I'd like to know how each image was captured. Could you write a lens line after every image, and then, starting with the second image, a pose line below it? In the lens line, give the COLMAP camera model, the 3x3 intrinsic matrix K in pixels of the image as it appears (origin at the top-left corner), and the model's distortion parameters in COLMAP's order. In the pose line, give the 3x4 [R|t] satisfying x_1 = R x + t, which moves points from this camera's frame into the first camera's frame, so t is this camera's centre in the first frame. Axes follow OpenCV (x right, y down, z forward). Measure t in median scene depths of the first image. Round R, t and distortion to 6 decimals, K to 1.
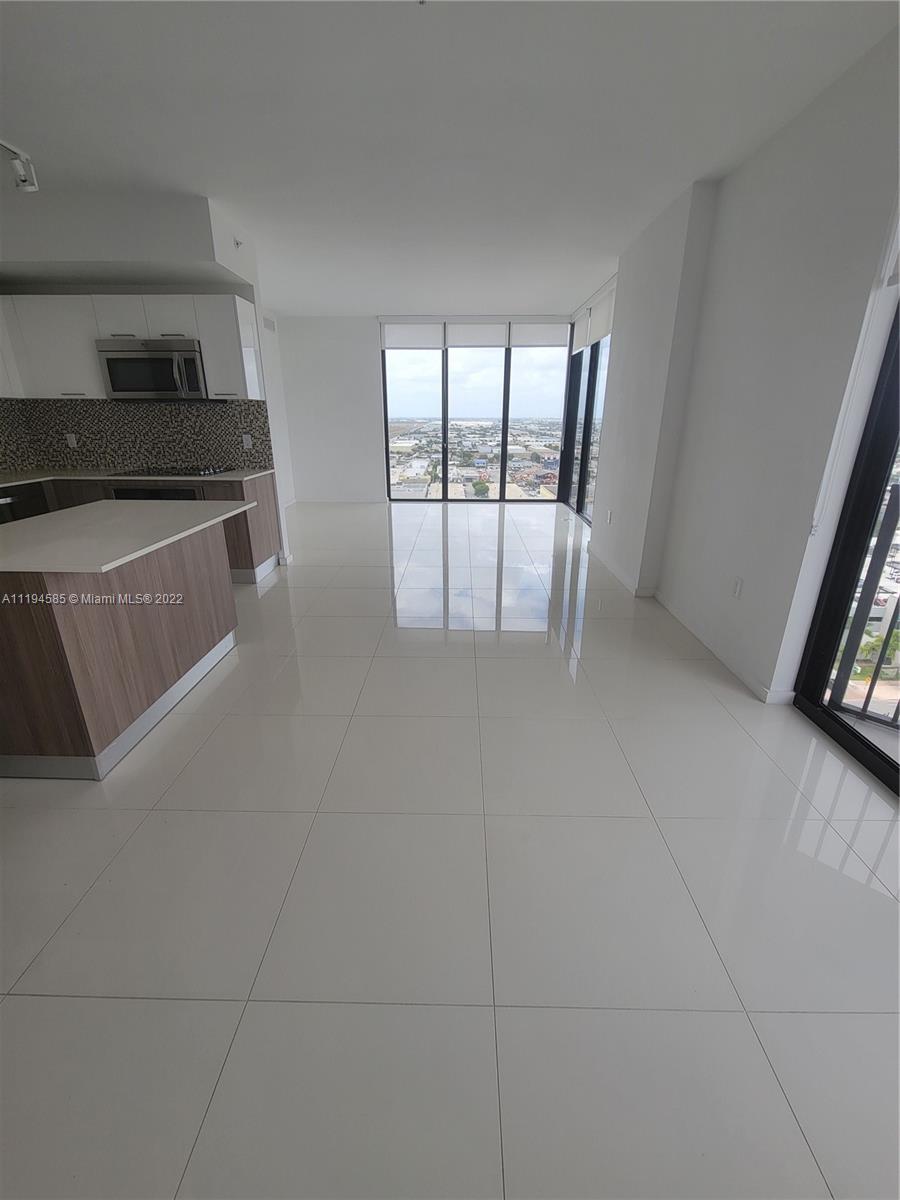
lens RADIAL K [[492.3, 0, 453.6], [0, 492.3, 590.9], [0, 0, 1]] dist [0.002440, -0.001774]
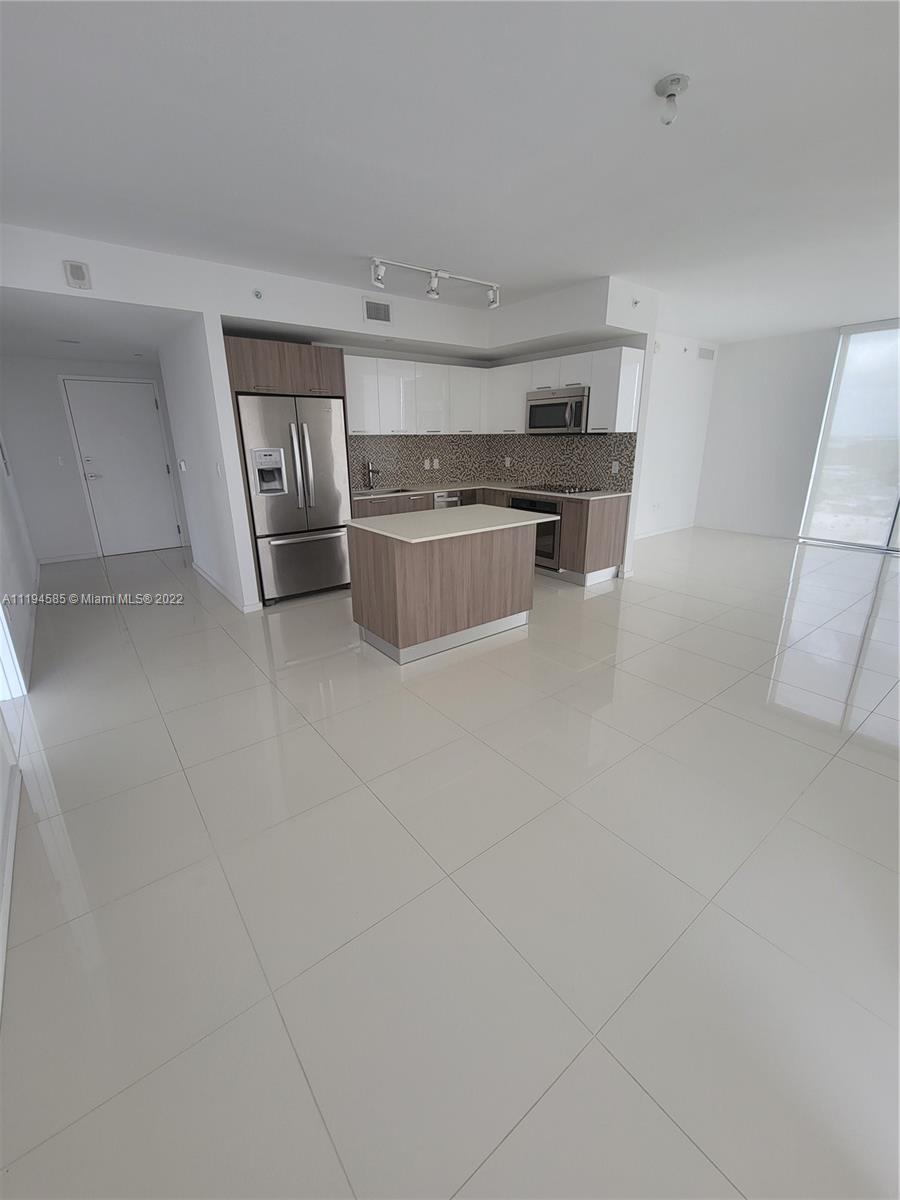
lens RADIAL K [[492.3, 0, 450.3], [0, 492.3, 590.6], [0, 0, 1]] dist [0.002440, -0.001774]
pose [[0.628746, 0.223900, -0.744679, 0.270539], [-0.250764, 0.964870, 0.078379, -0.017323], [0.736067, 0.137458, 0.662805, -0.013348]]
